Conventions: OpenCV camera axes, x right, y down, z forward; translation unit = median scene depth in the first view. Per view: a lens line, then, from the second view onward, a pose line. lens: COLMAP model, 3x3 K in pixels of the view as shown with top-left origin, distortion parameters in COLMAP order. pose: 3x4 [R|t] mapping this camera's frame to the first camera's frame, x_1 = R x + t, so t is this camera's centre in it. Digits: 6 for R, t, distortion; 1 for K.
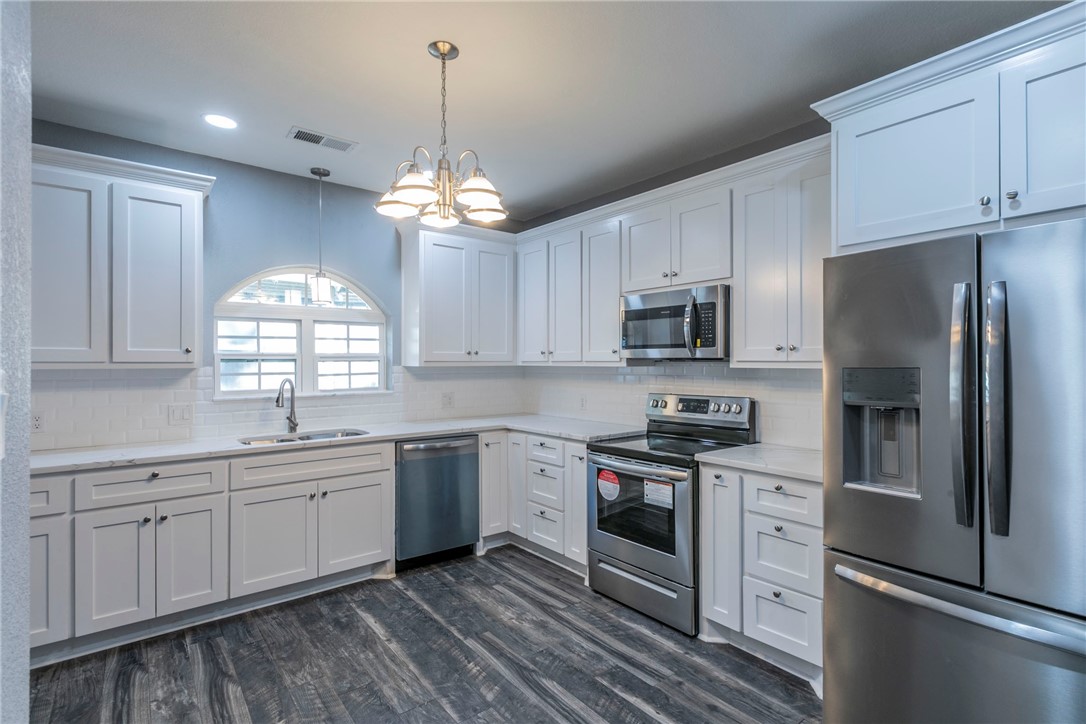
lens RADIAL K [[519.9, 0, 556.2], [0, 519.9, 360.9], [0, 0, 1]] dist [0.004577, 0.000733]
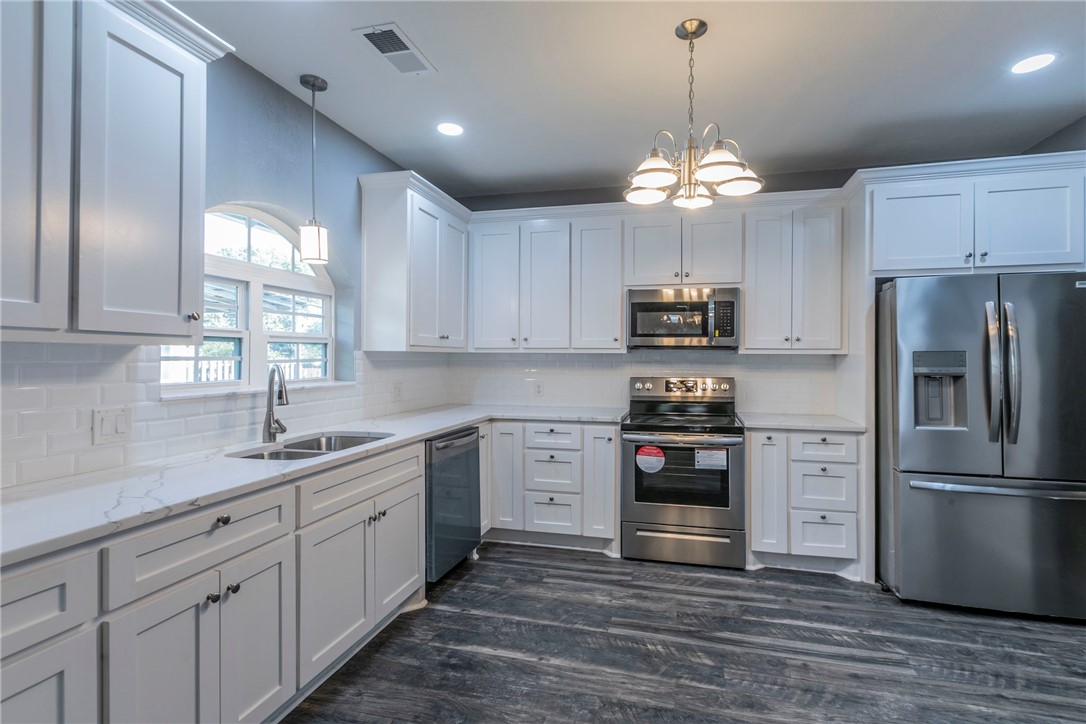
lens RADIAL K [[495.8, 0, 565.3], [0, 495.8, 358.1], [0, 0, 1]] dist [0.001630, 0.000084]
pose [[0.803441, 0.005769, 0.595357, -0.709917], [-0.008324, 0.999964, 0.001543, 0.024632], [-0.595326, -0.006196, 0.803460, 0.275906]]
